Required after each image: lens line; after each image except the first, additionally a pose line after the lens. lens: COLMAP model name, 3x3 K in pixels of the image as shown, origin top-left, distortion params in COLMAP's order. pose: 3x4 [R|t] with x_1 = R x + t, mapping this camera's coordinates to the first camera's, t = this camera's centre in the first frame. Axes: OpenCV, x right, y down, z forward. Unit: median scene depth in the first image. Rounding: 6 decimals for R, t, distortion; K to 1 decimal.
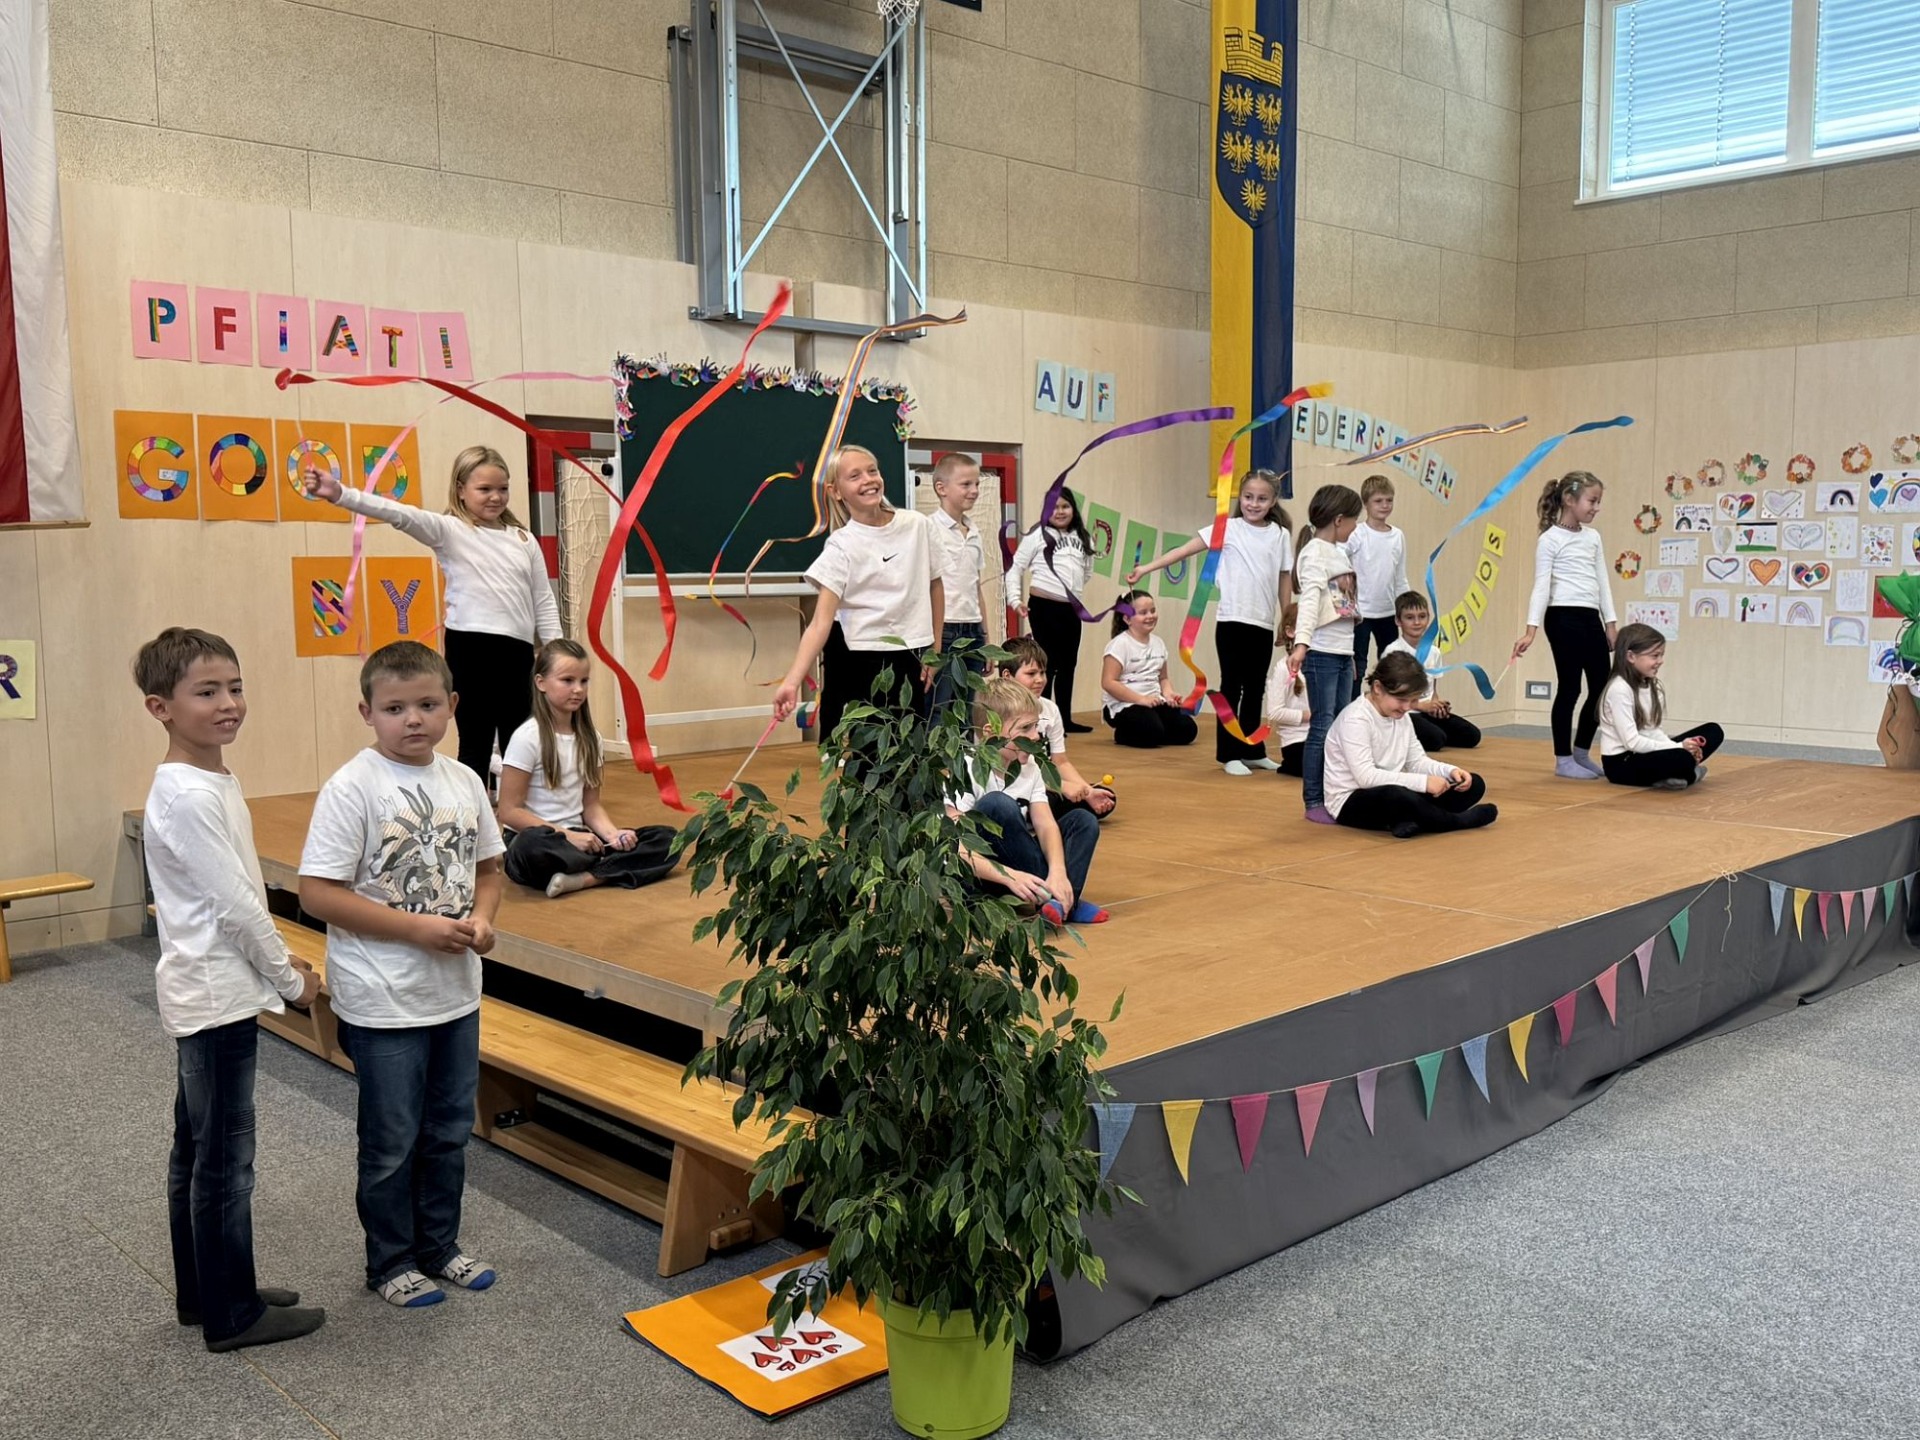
lens RADIAL K [[1660.4, 0, 953.0], [0, 1660.4, 727.7], [0, 0, 1]] dist [0.171174, -0.360456]
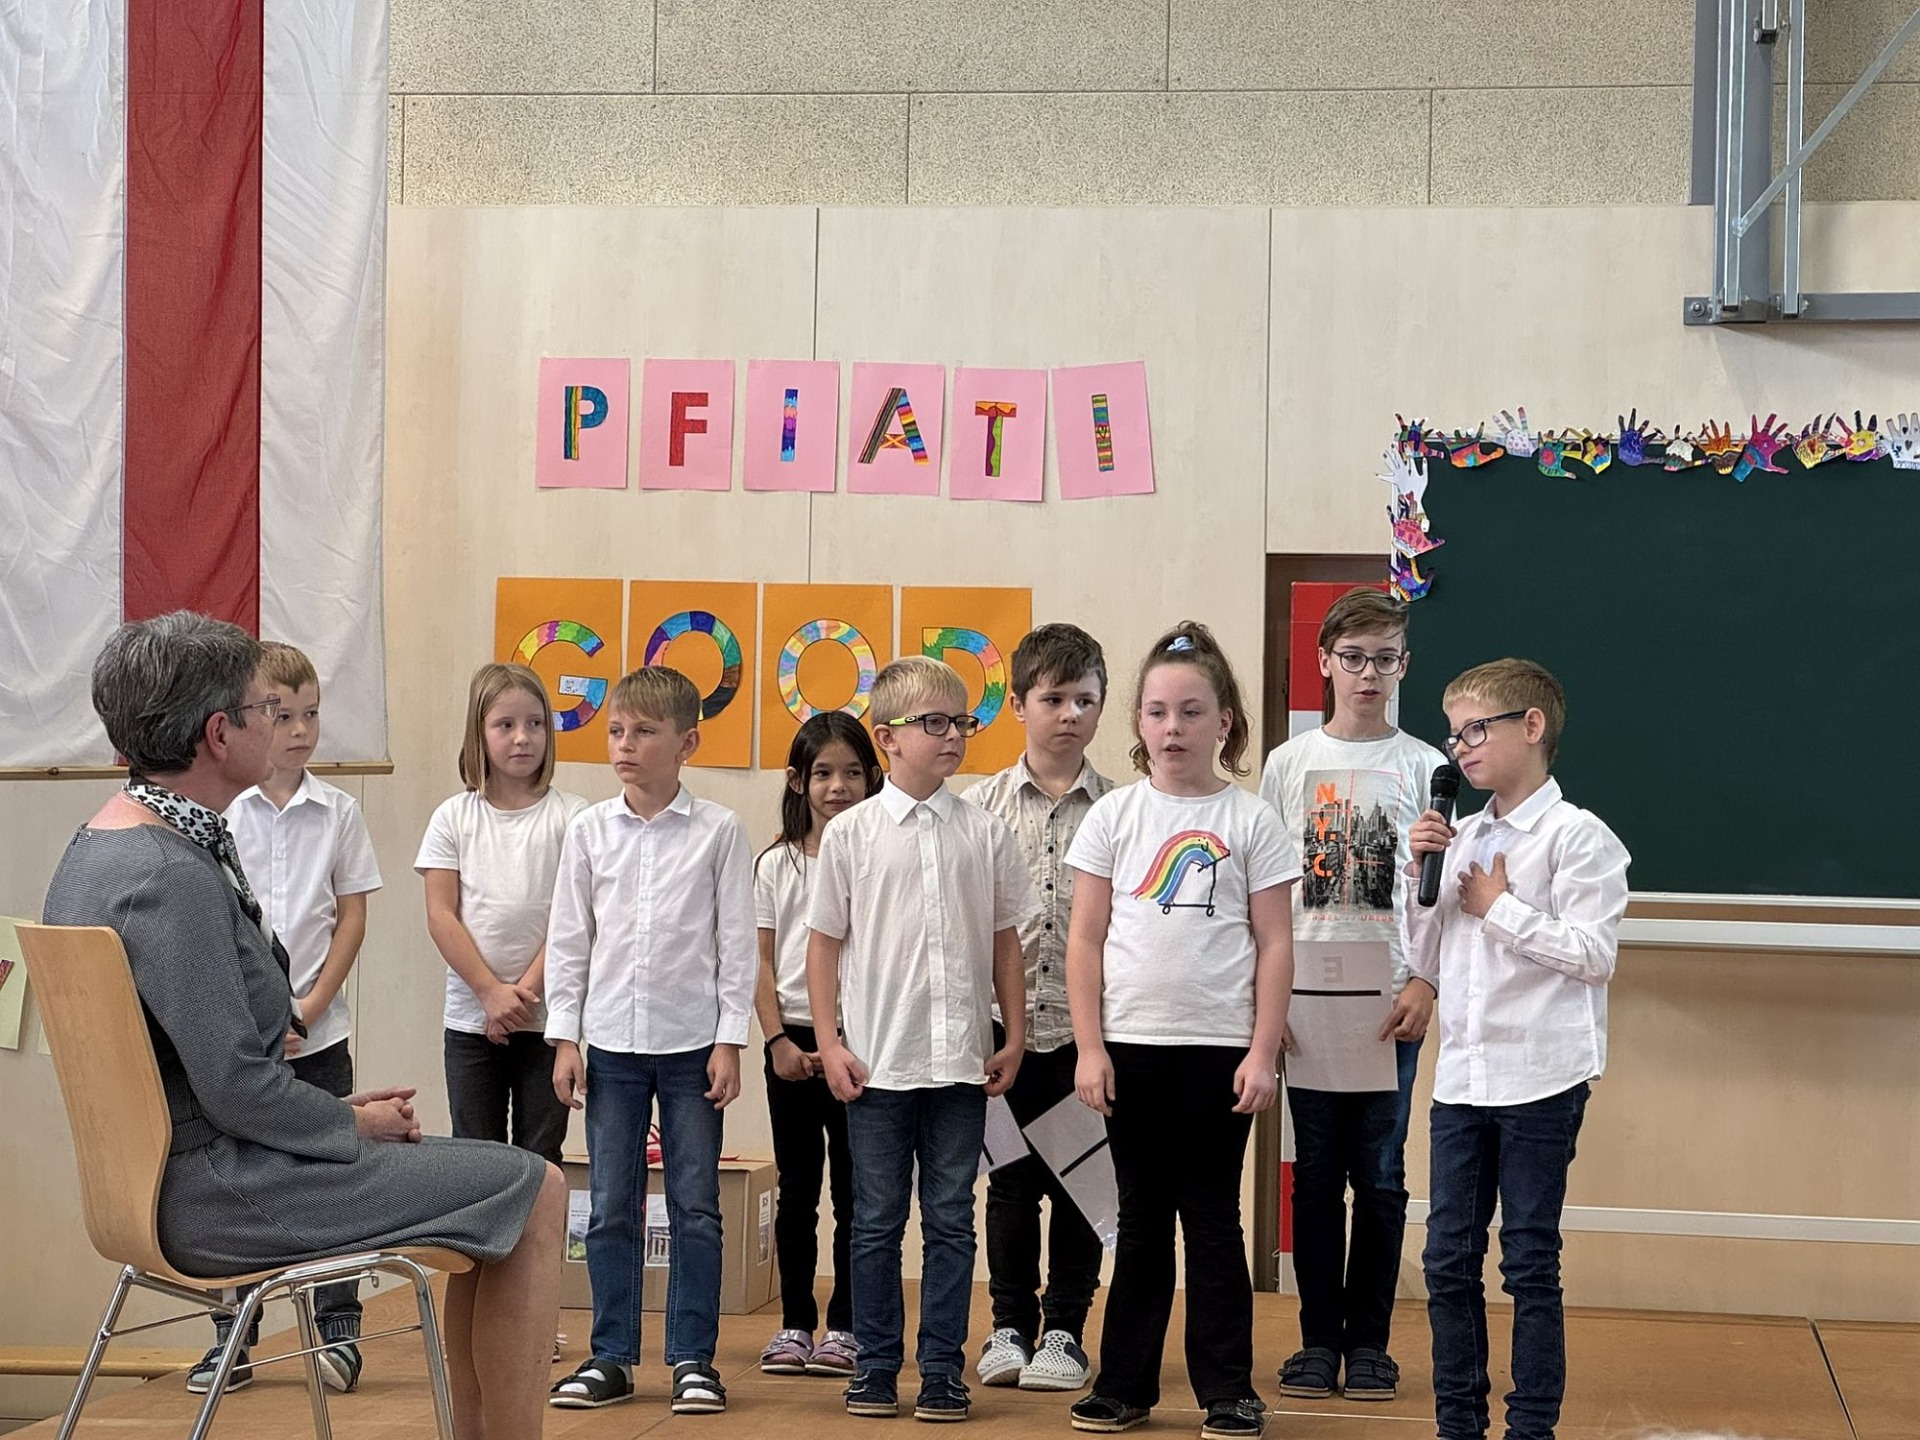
lens RADIAL K [[4484.1, 0, 927.1], [0, 4484.1, 656.5], [0, 0, 1]] dist [-0.313280, 8.400958]
pose [[0.618168, -0.009121, -0.785993, 0.534363], [-0.107674, 0.989524, -0.096166, -0.017235], [0.778636, 0.144078, 0.610711, 0.109281]]
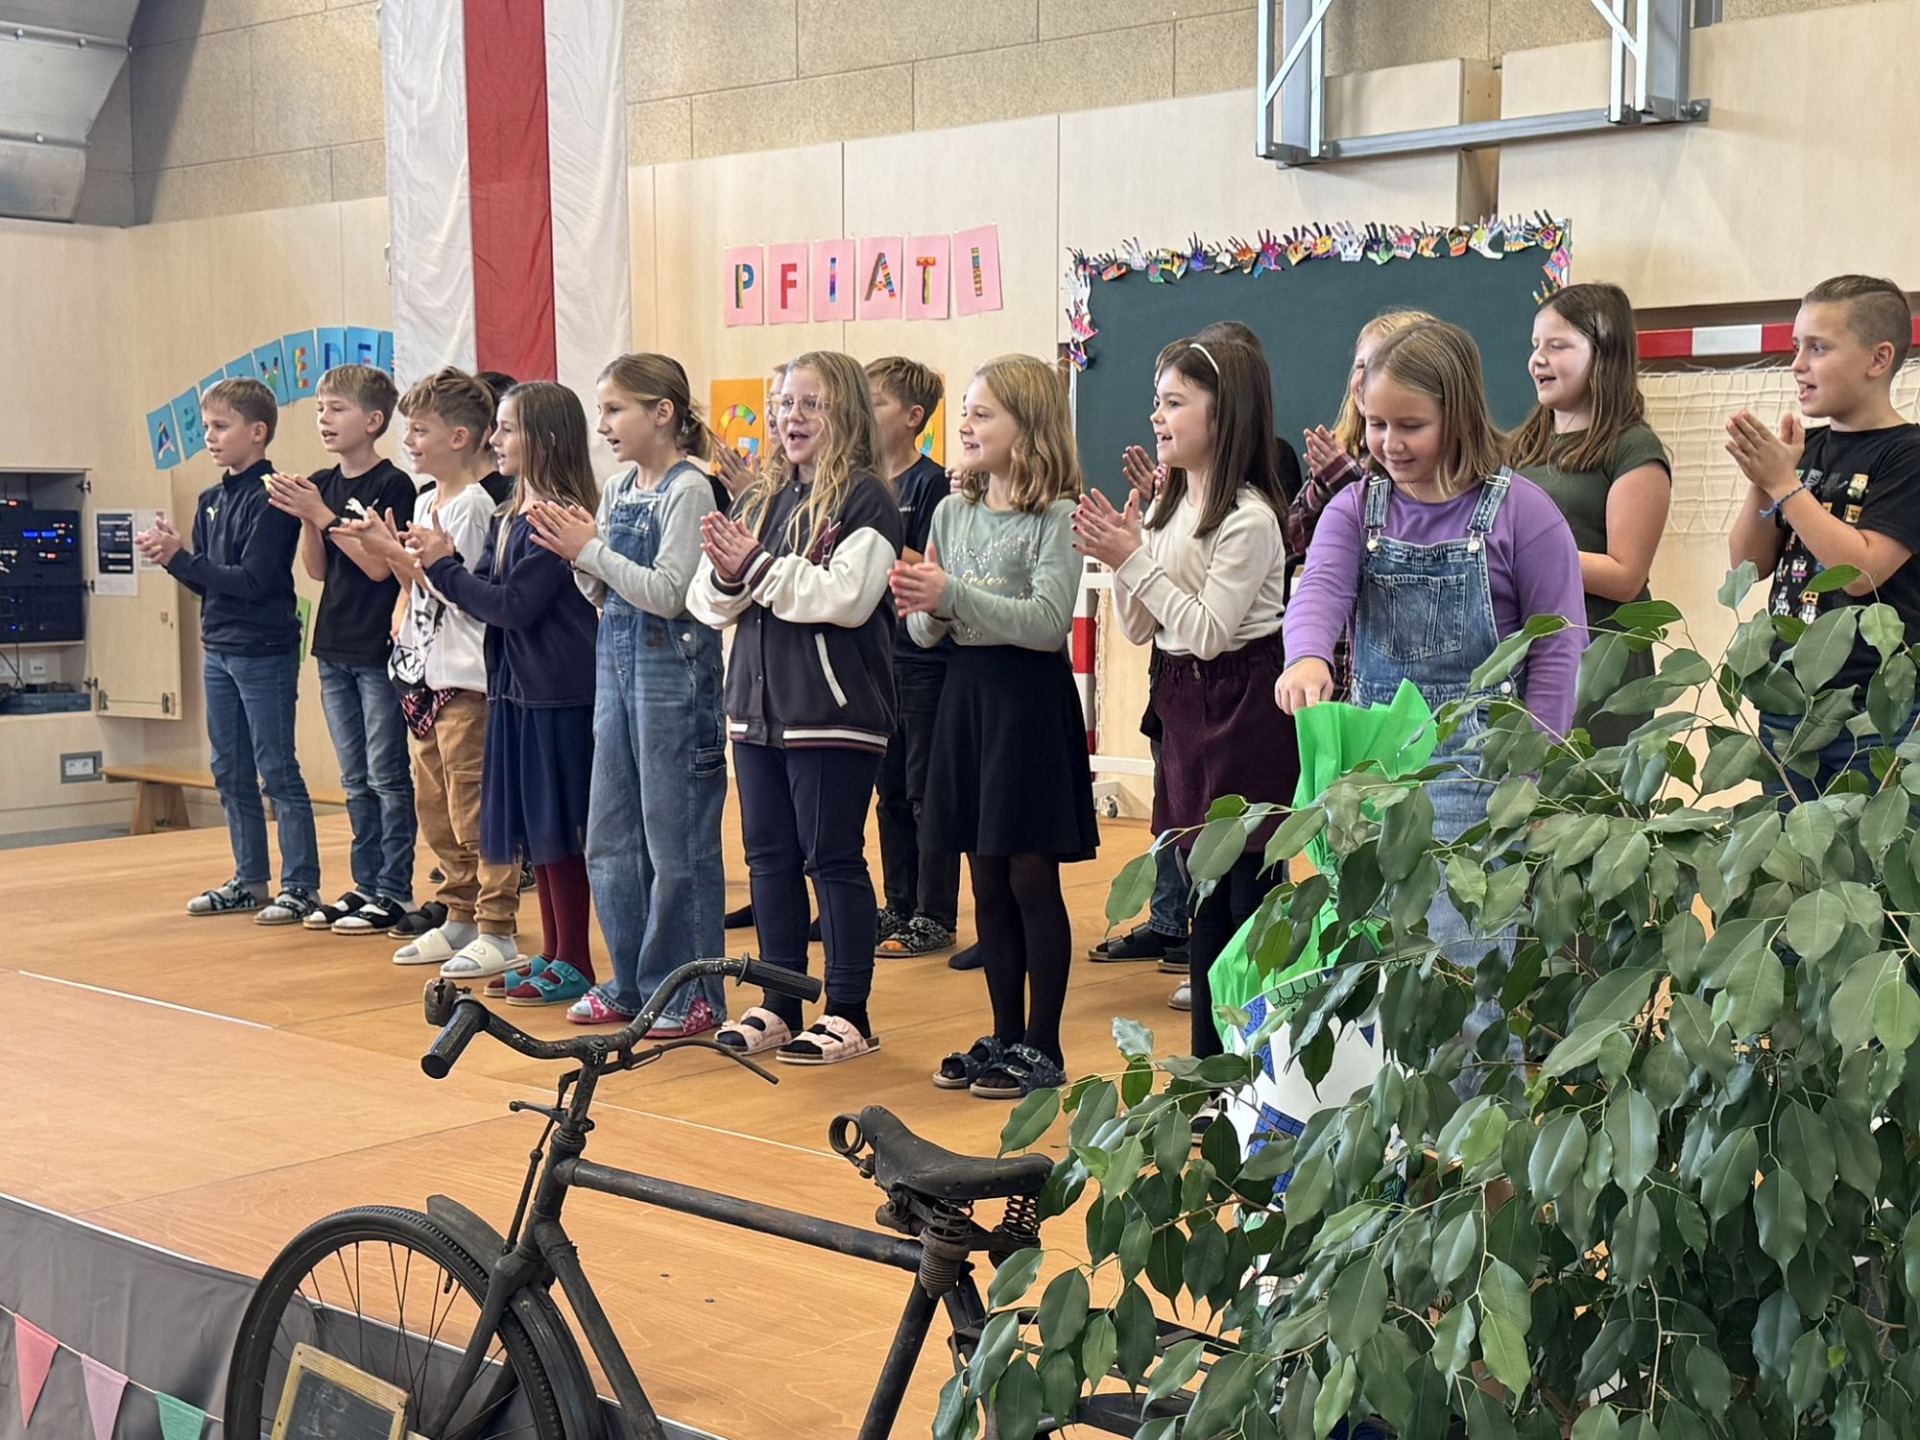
lens RADIAL K [[2548.9, 0, 960.0], [0, 2548.9, 720.0], [0, 0, 1]] dist [0.176782, -0.277465]
pose [[0.100386, 0.092227, -0.990665, 0.690041], [-0.104864, 0.991130, 0.081644, -0.082325], [0.989407, 0.095689, 0.109167, 0.649388]]
